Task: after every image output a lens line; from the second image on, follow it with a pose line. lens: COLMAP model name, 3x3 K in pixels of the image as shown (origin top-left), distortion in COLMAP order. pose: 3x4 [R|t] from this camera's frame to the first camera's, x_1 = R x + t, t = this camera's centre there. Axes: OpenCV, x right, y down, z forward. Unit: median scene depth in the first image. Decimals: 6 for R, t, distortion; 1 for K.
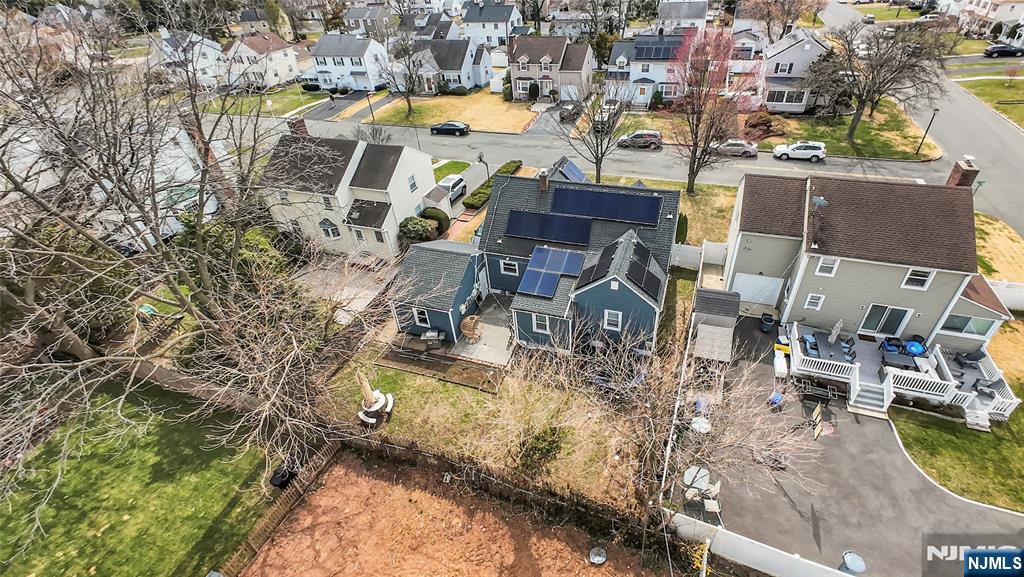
lens RADIAL K [[478.3, 0, 548.8], [0, 478.3, 287.2], [0, 0, 1]] dist [0.001106, 0.000736]
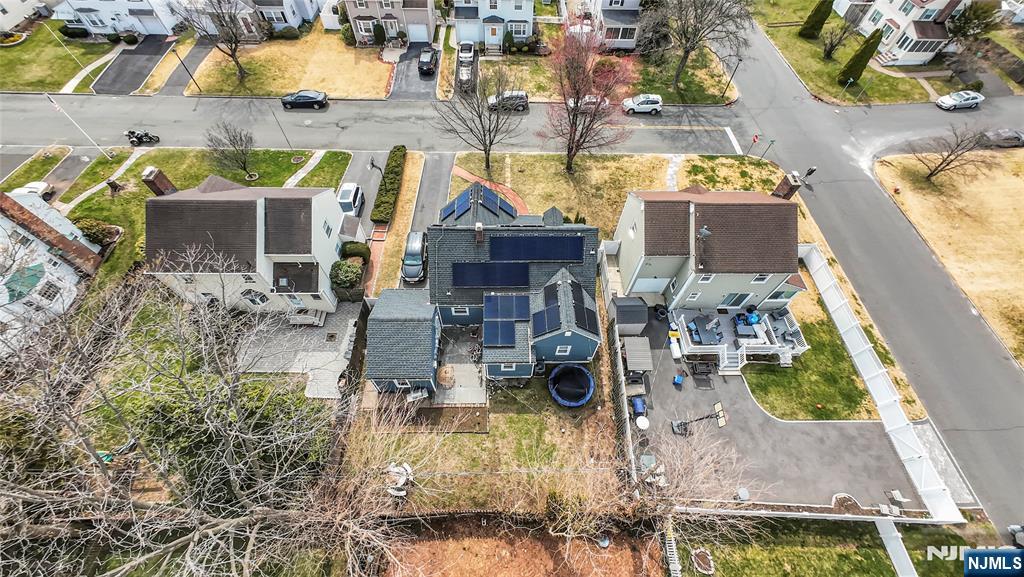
lens RADIAL K [[395.5, 0, 515.2], [0, 395.5, 290.5], [0, 0, 1]] dist [0.000086, 0.000646]
pose [[0.940097, -0.227472, 0.253918, -0.195710], [0.121400, 0.919383, 0.374163, -0.440535], [-0.318560, -0.320924, 0.891924, 0.145711]]
